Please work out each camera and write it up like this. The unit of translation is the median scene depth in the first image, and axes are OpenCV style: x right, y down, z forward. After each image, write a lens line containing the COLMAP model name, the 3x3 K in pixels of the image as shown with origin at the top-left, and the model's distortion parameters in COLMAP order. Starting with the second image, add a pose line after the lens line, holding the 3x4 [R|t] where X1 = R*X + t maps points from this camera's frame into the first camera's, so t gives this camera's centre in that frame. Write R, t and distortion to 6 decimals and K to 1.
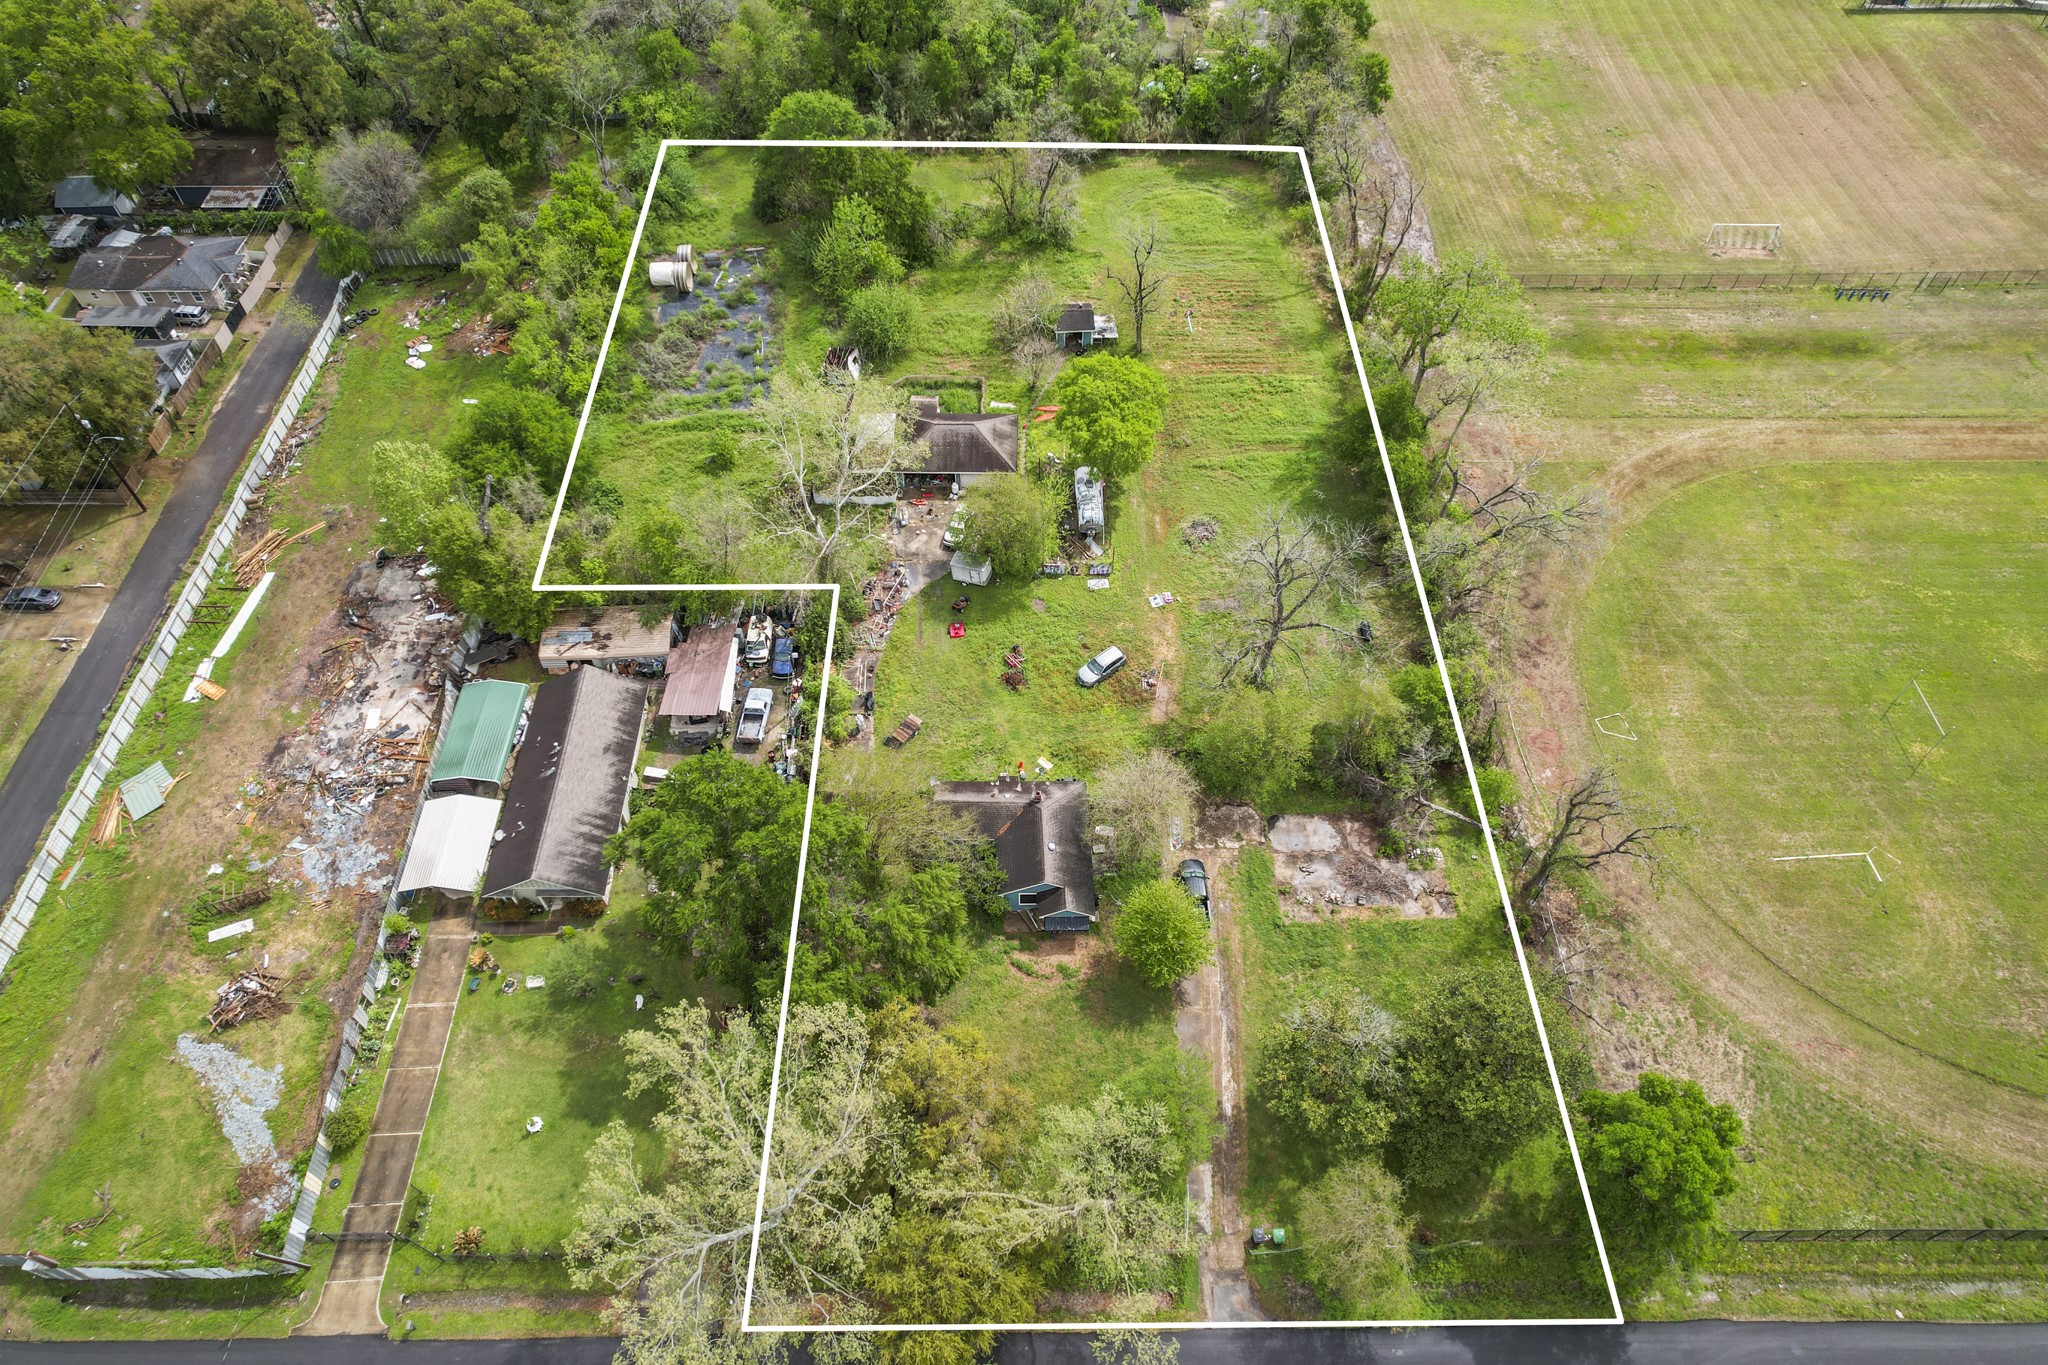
lens RADIAL K [[1316.8, 0, 1025.4], [0, 1316.8, 669.1], [0, 0, 1]] dist [-0.074297, 0.068614]
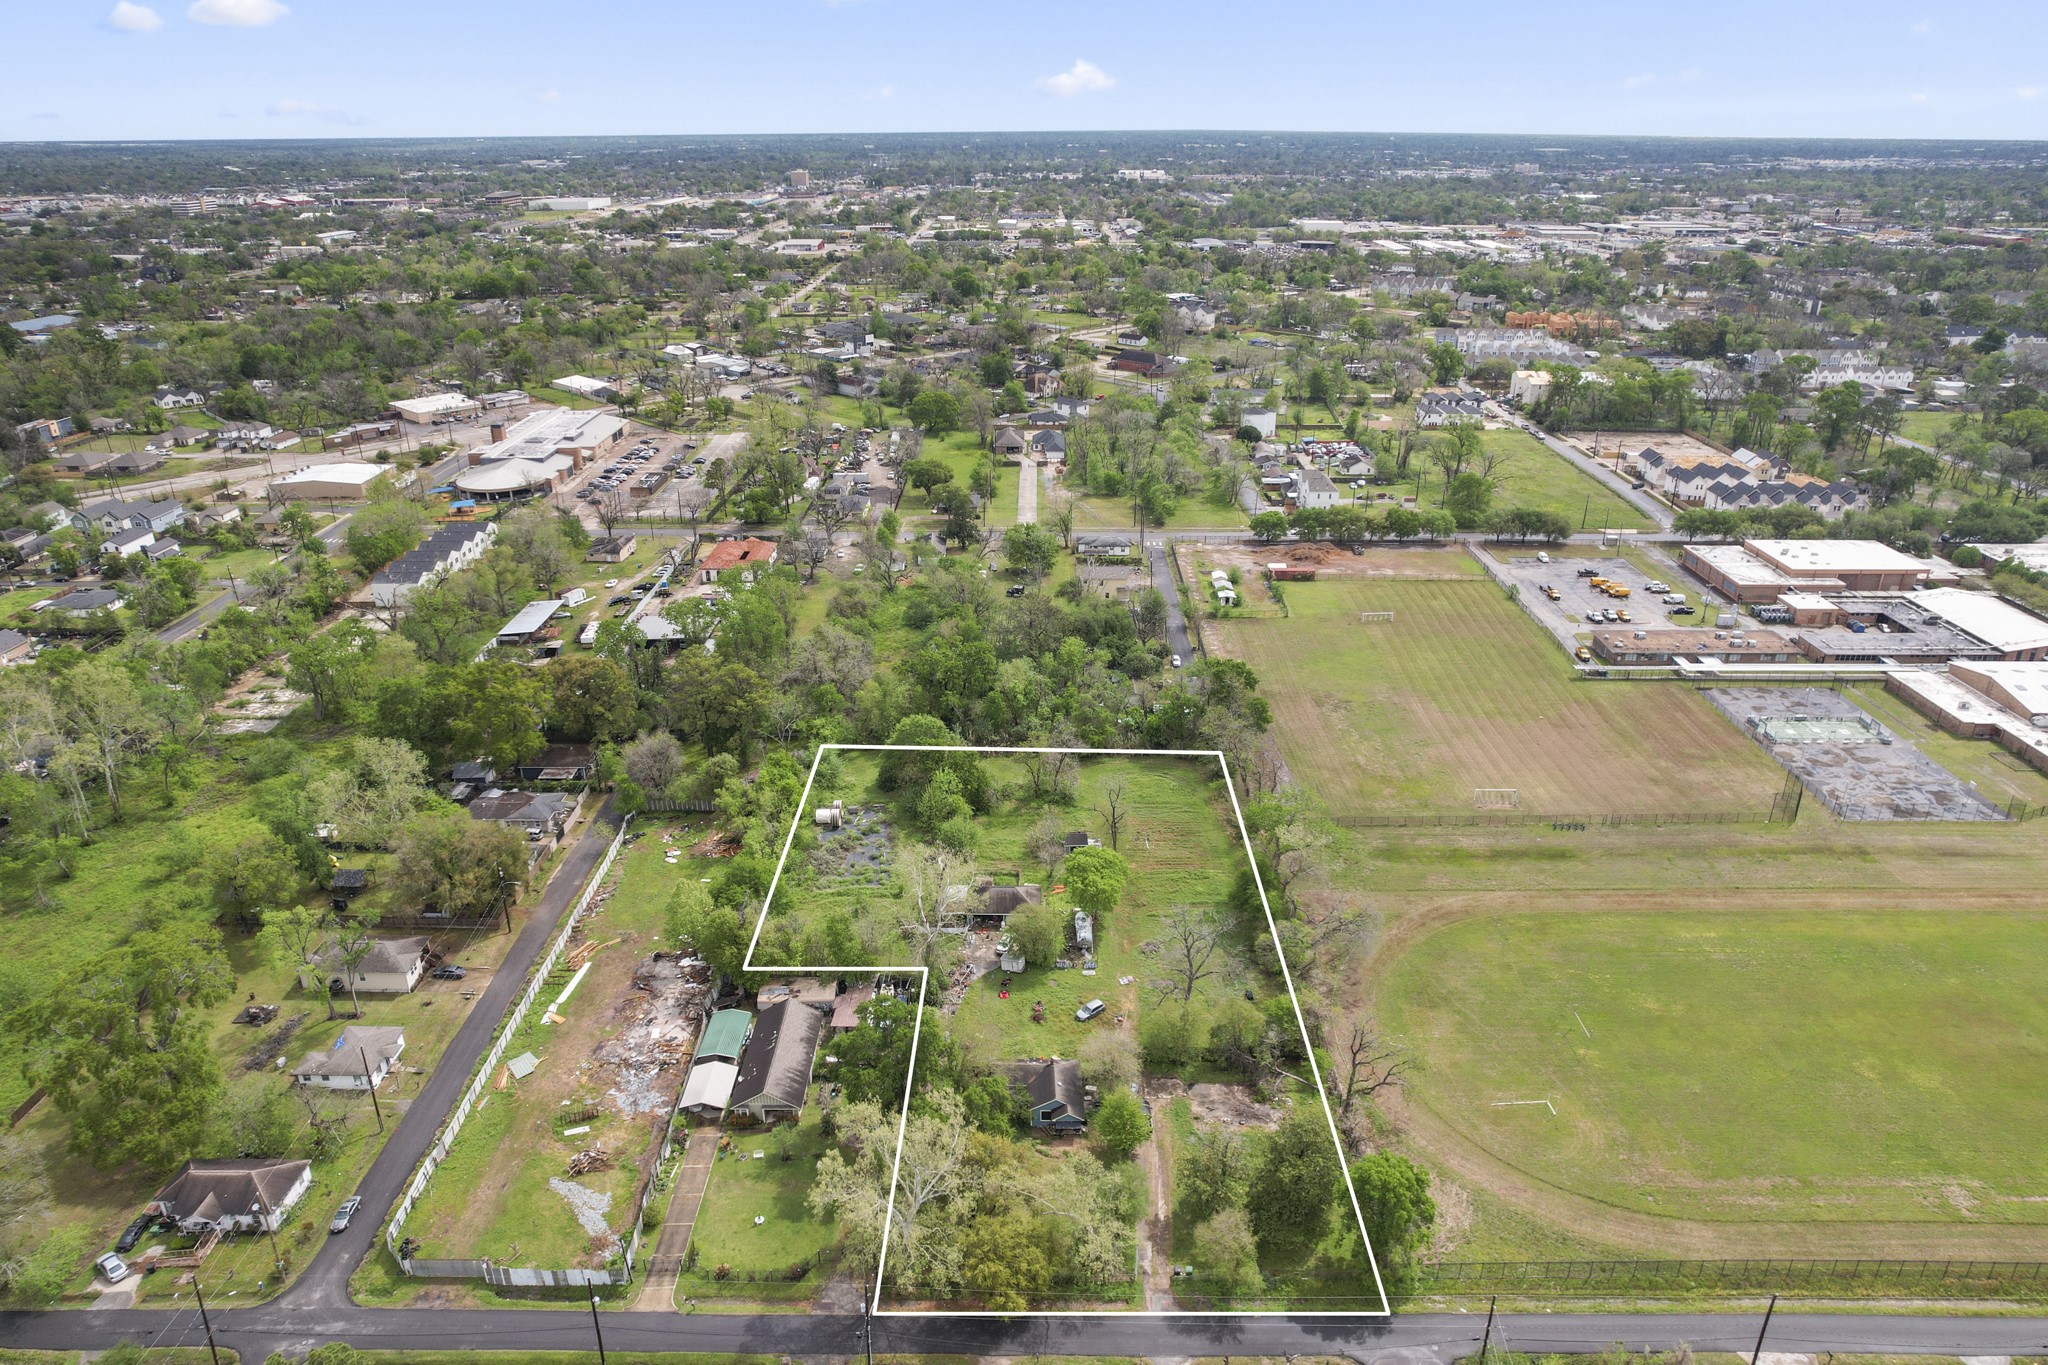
lens RADIAL K [[1316.8, 0, 1026.4], [0, 1316.8, 694.1], [0, 0, 1]] dist [-0.074297, 0.068614]
pose [[0.999853, 0.001351, -0.017084, 0.004174], [-0.009188, 0.883778, -0.467816, 0.419408], [0.014467, 0.467904, 0.883661, -0.662721]]
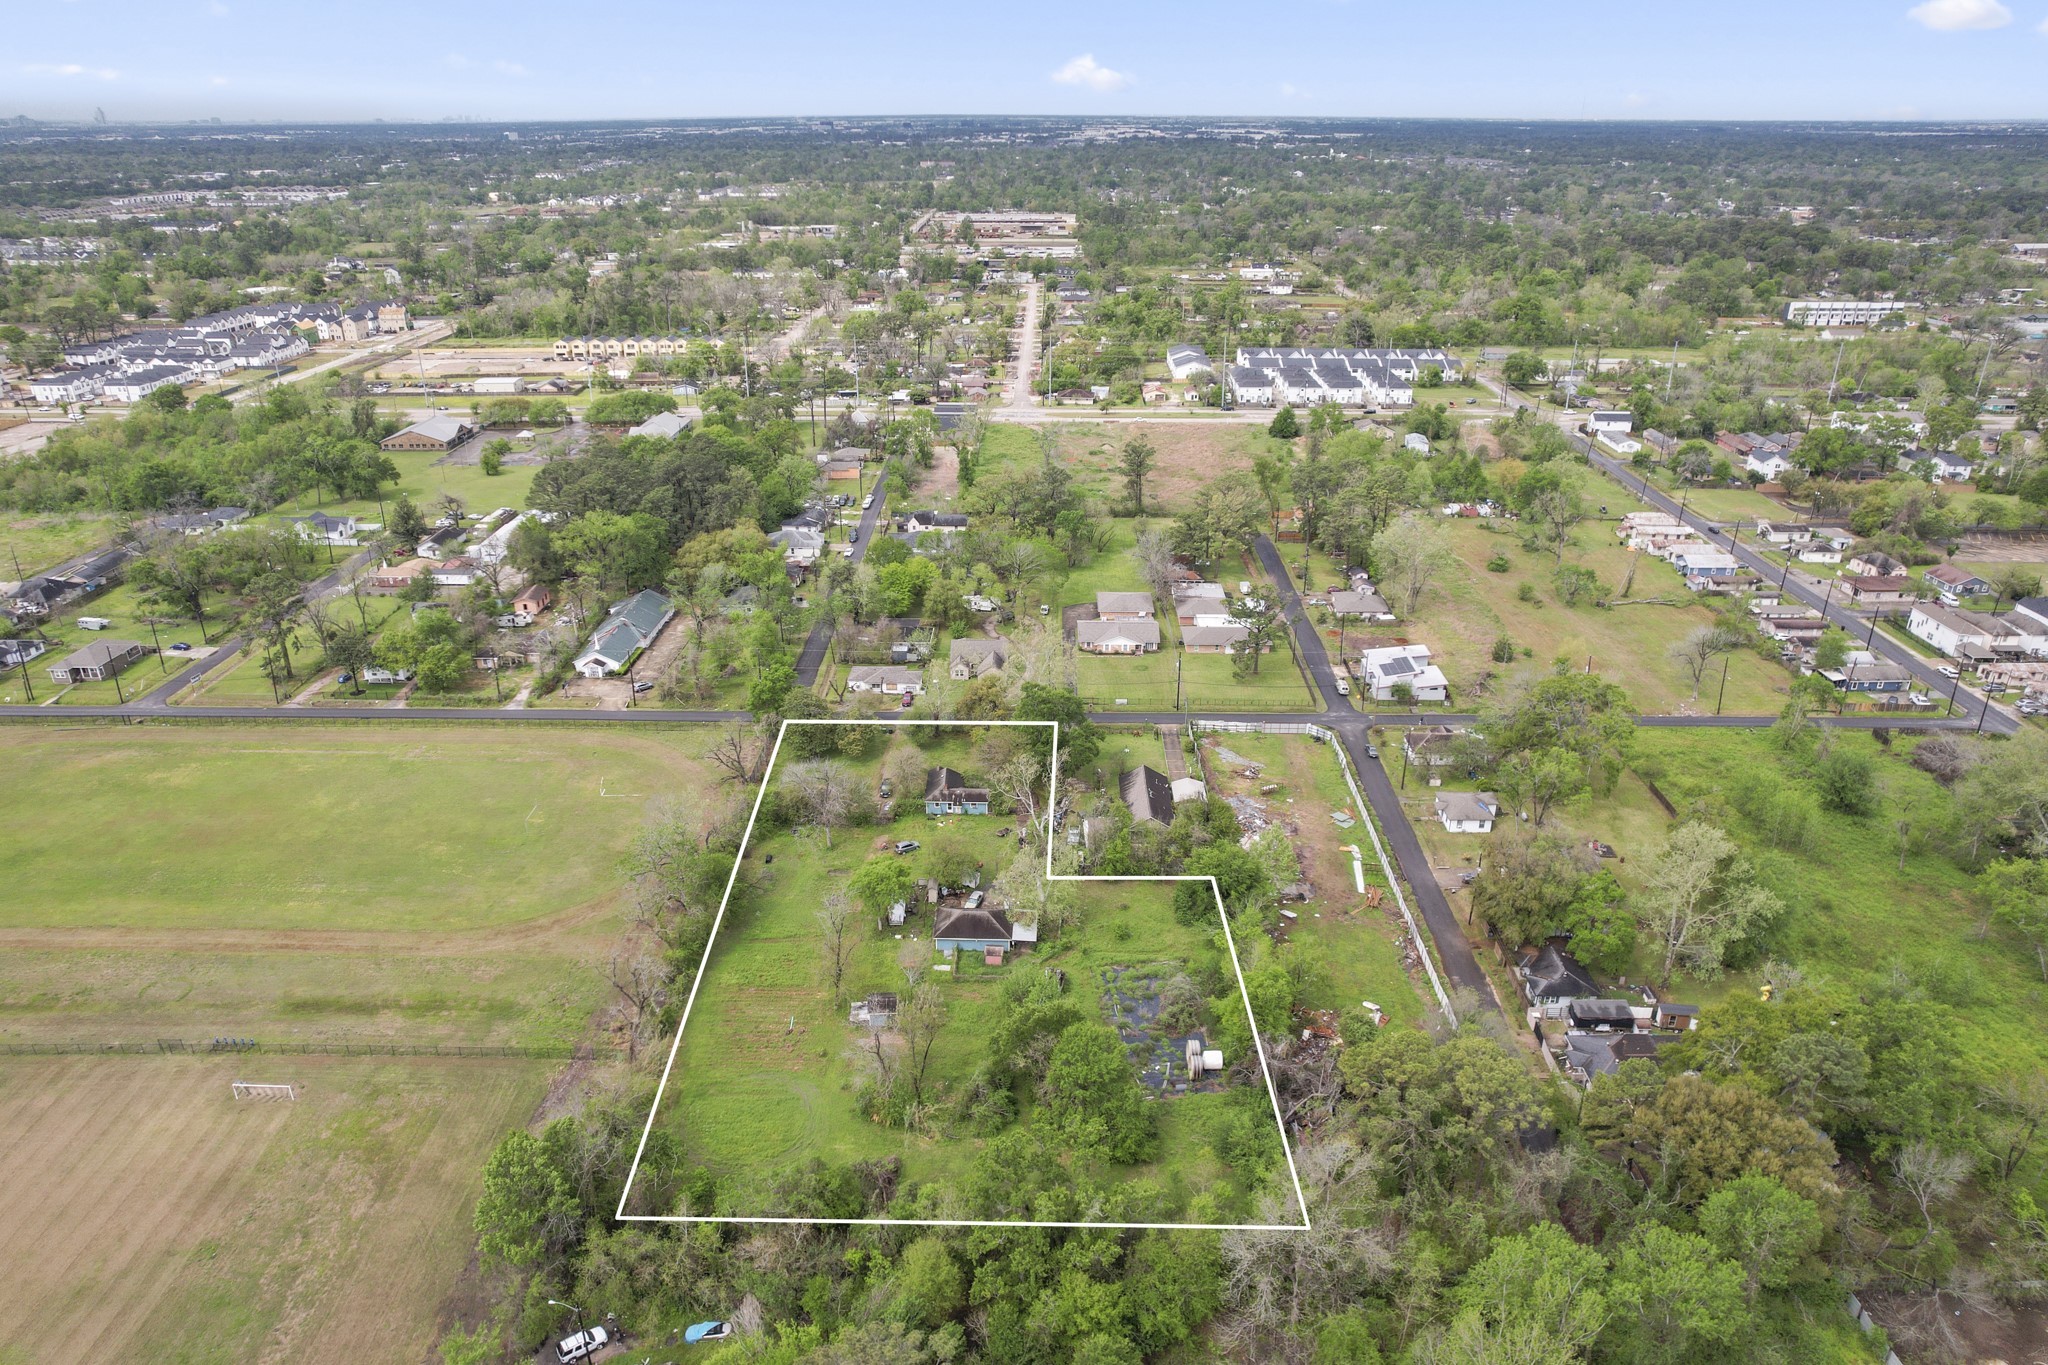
lens RADIAL K [[1316.8, 0, 1038.4], [0, 1316.8, 671.9], [0, 0, 1]] dist [-0.074297, 0.068614]
pose [[-0.999875, -0.010323, 0.011989, -0.164507], [0.008937, 0.256833, 0.966415, -2.013147], [-0.013055, 0.966401, -0.256708, 1.242701]]
